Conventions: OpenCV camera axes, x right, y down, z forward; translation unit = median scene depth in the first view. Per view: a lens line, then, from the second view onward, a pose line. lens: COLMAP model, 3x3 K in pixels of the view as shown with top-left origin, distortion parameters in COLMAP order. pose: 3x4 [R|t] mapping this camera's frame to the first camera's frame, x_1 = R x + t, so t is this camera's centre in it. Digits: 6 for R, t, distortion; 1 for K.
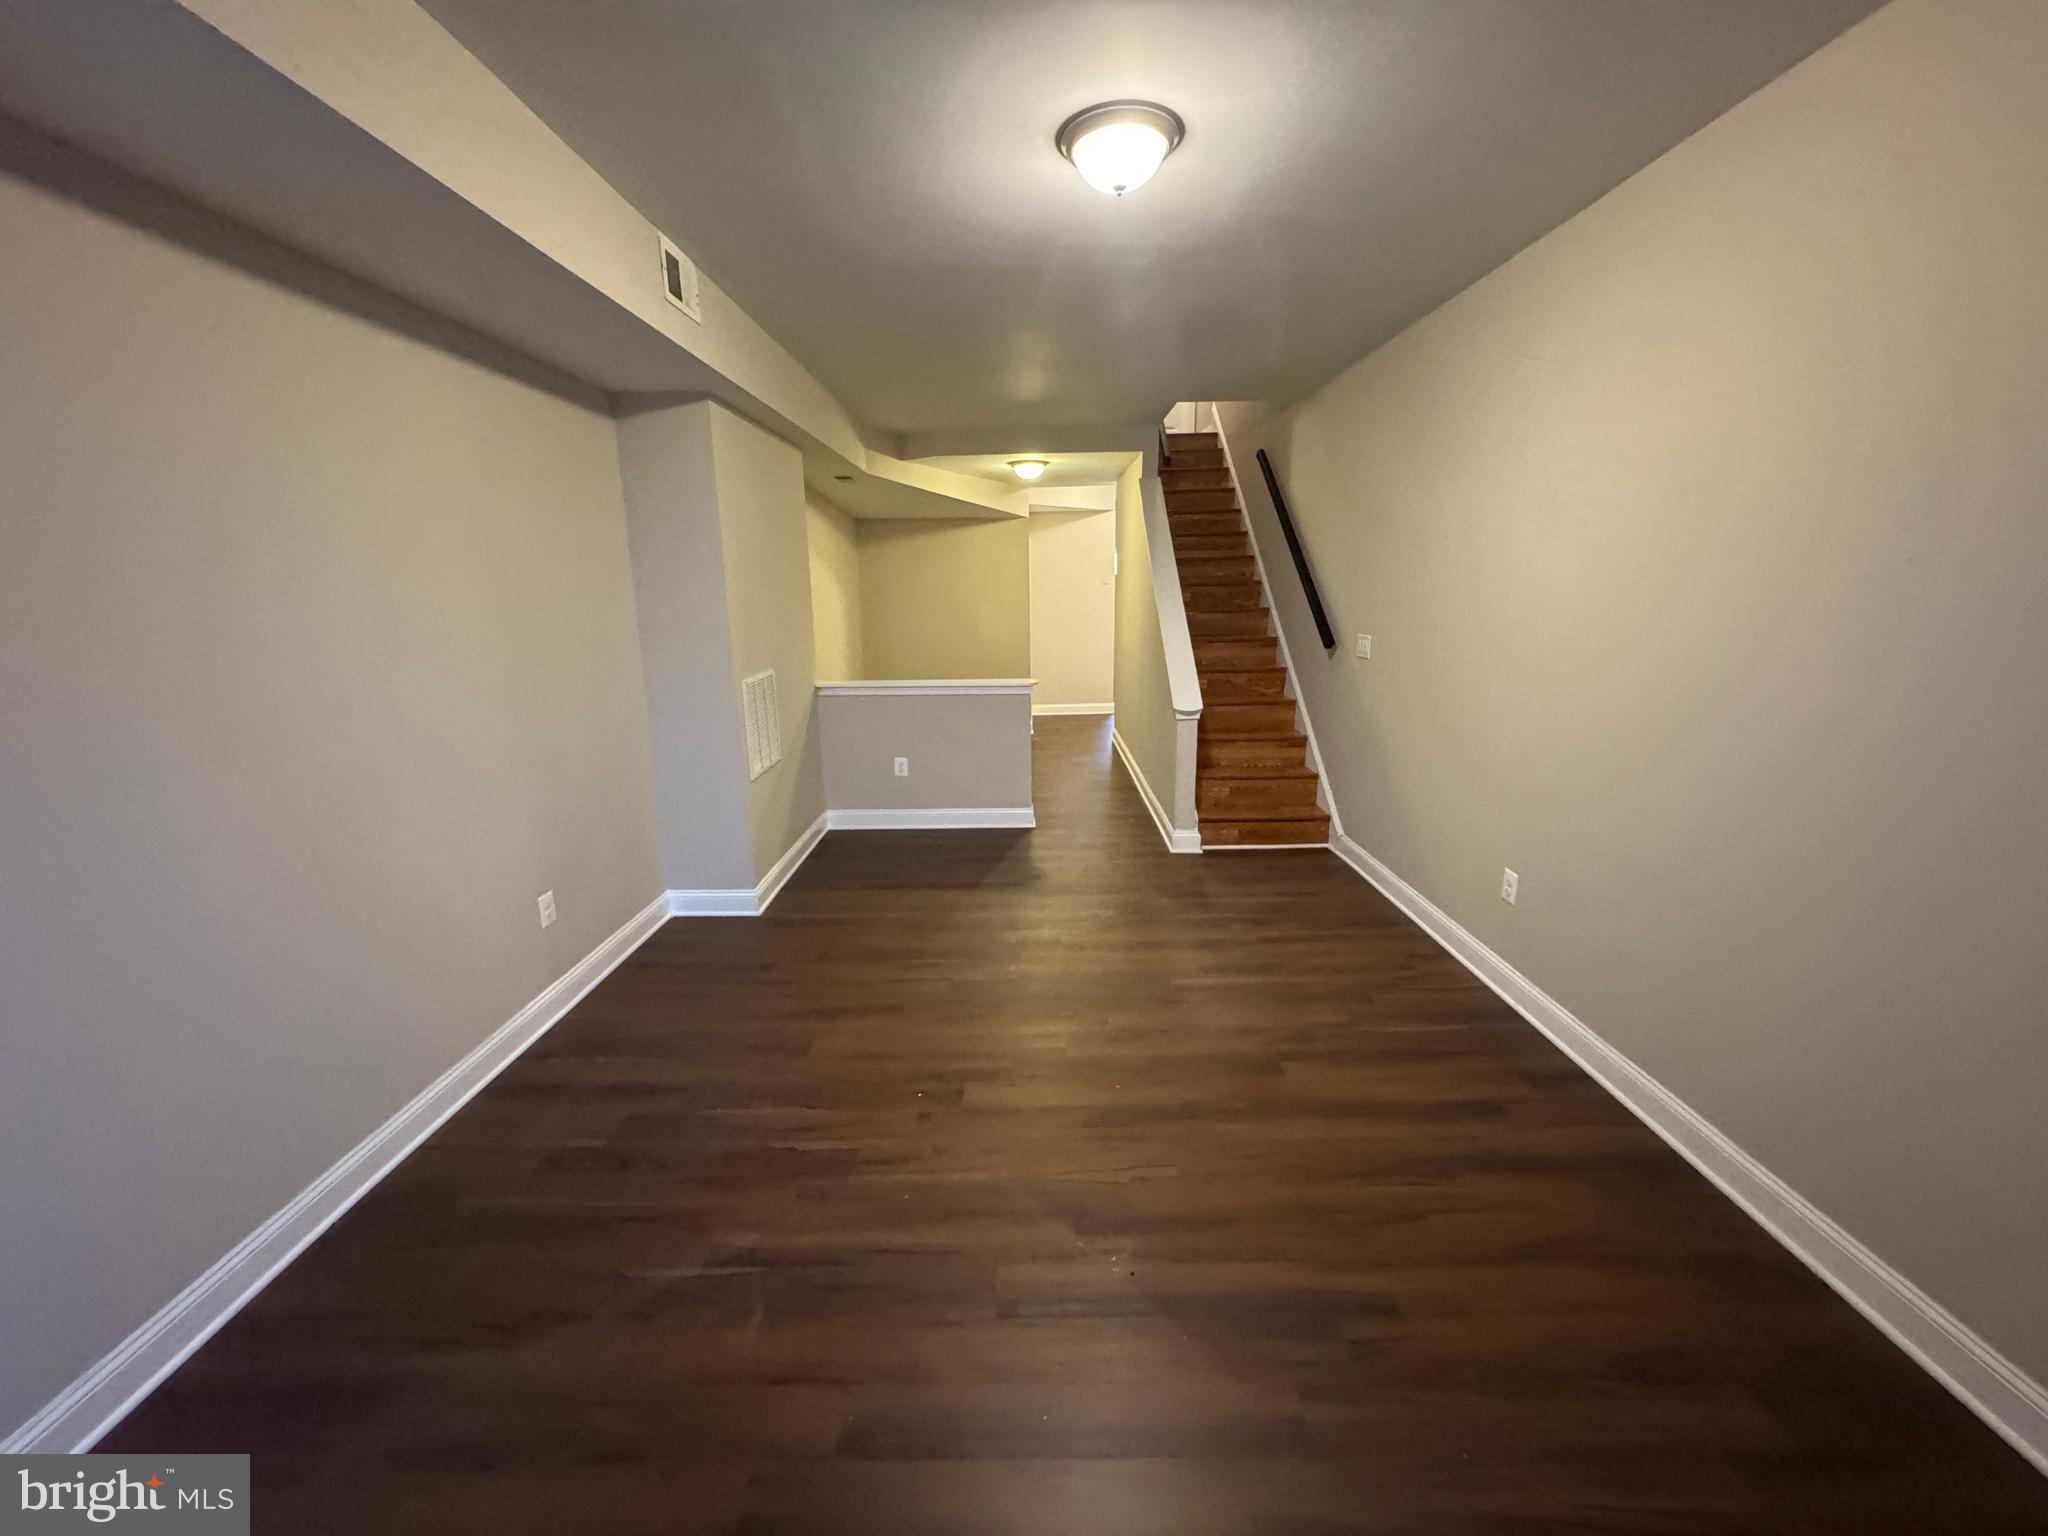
lens RADIAL K [[815.7, 0, 1024.0], [0, 815.7, 768.0], [0, 0, 1]] dist [-0.002314, 0.000257]
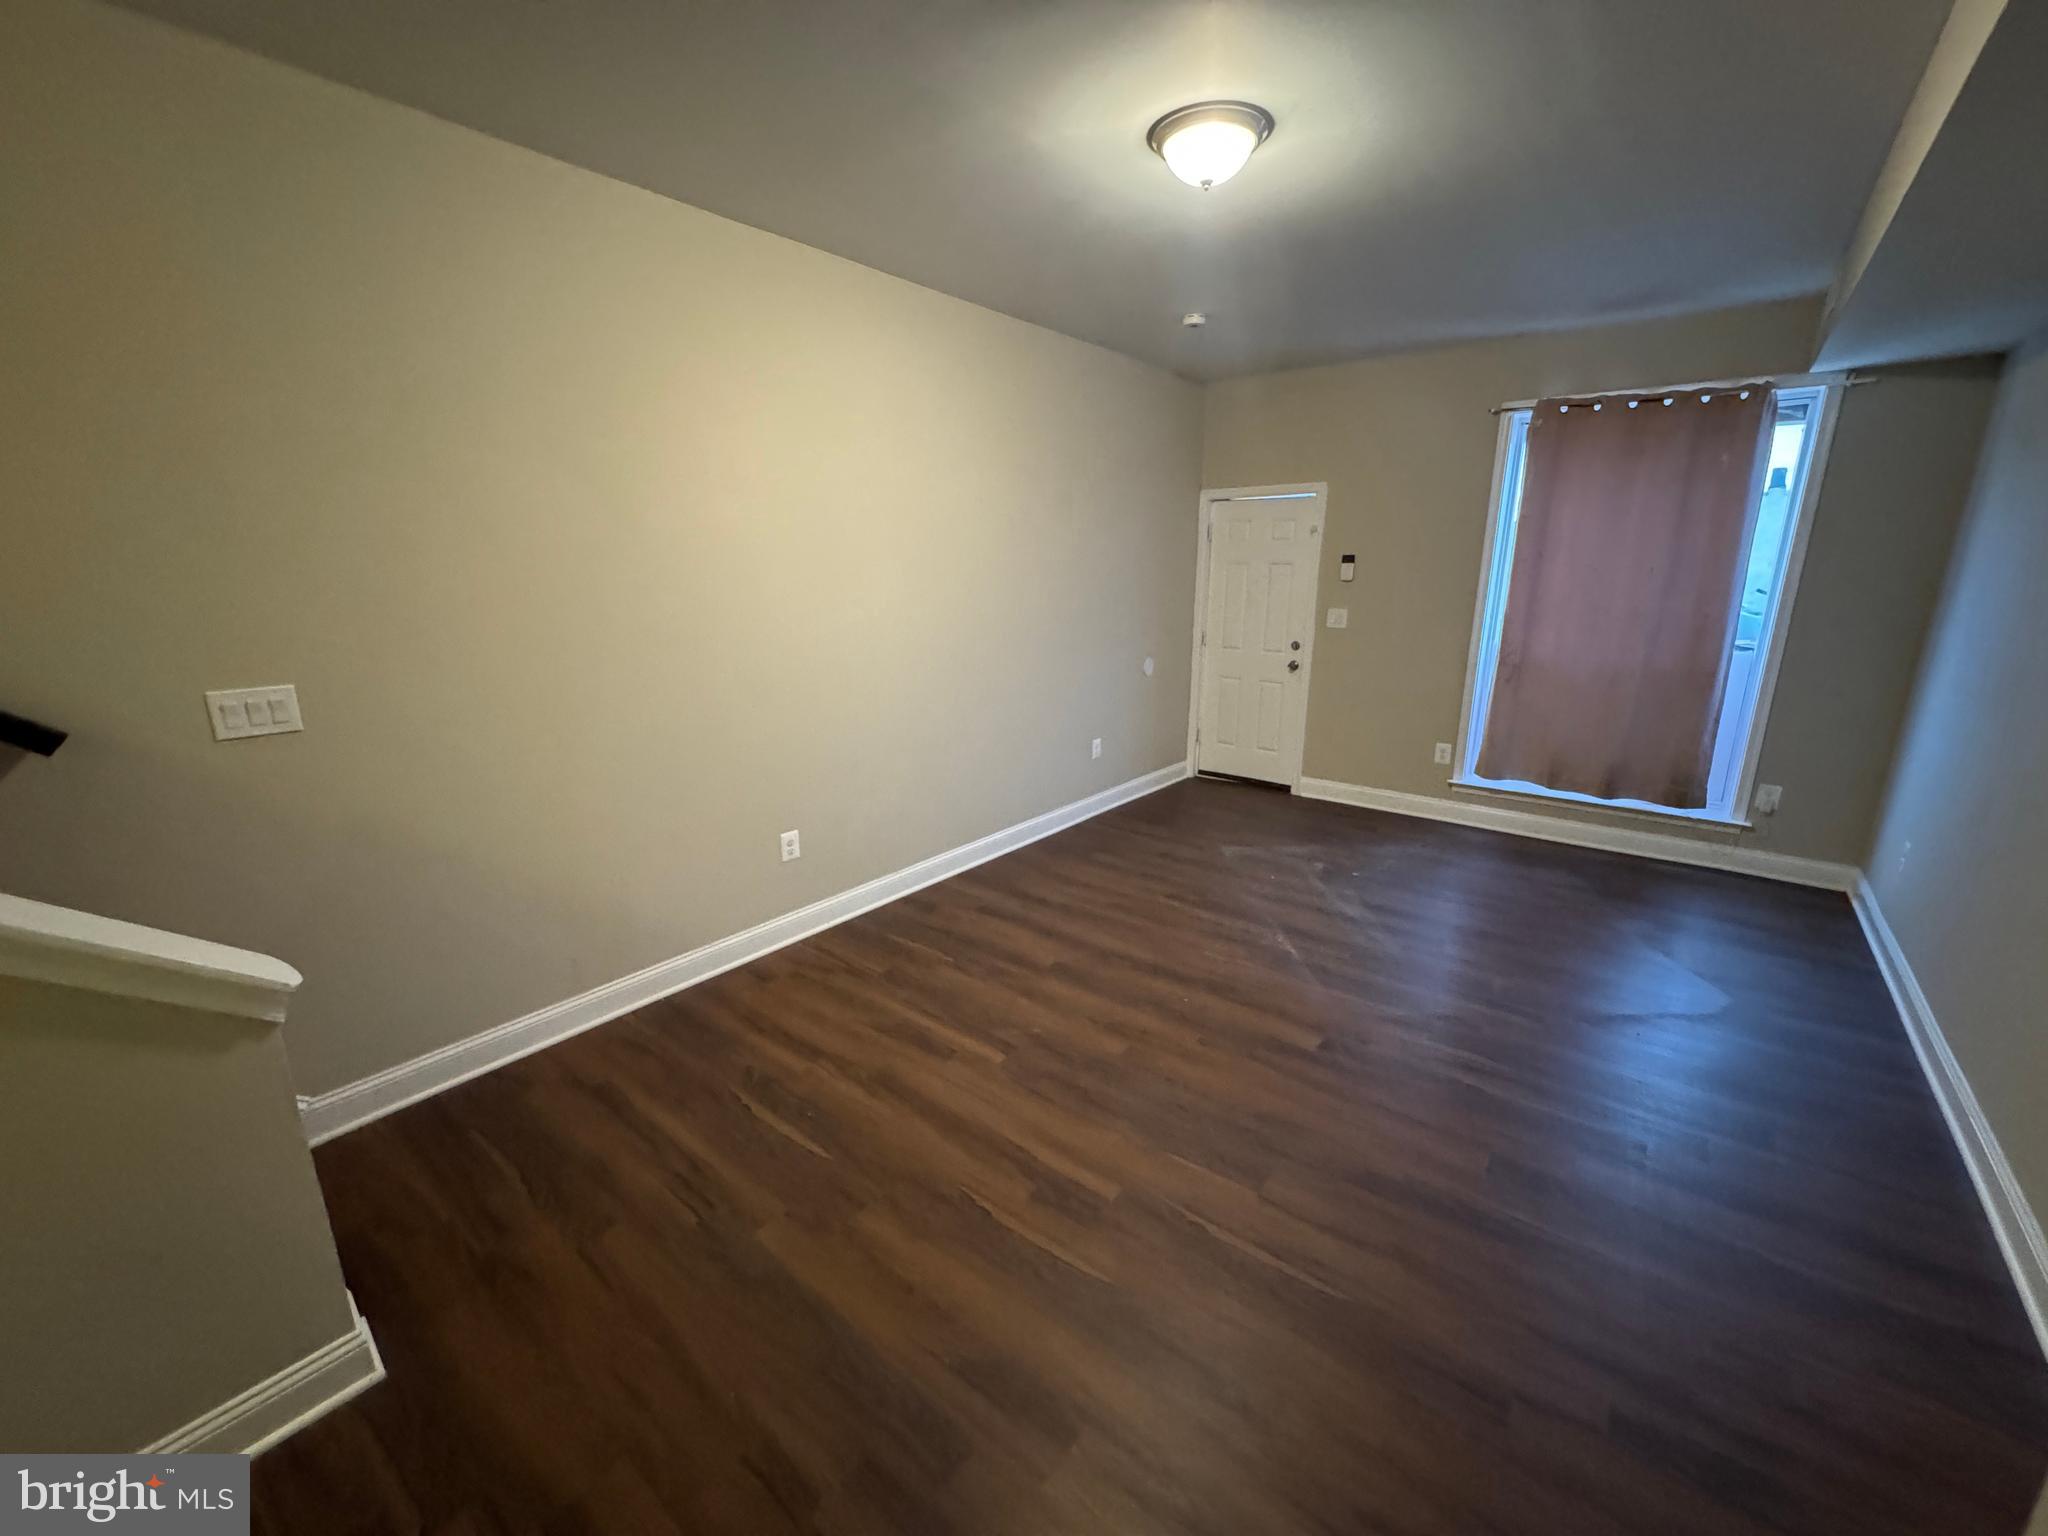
lens RADIAL K [[815.7, 0, 1024.0], [0, 815.7, 768.0], [0, 0, 1]] dist [-0.002314, 0.000257]
pose [[-0.781808, -0.140201, 0.607552, -0.206560], [0.148661, 0.904379, 0.399998, -0.230582], [-0.605537, 0.403041, -0.686209, 1.017607]]
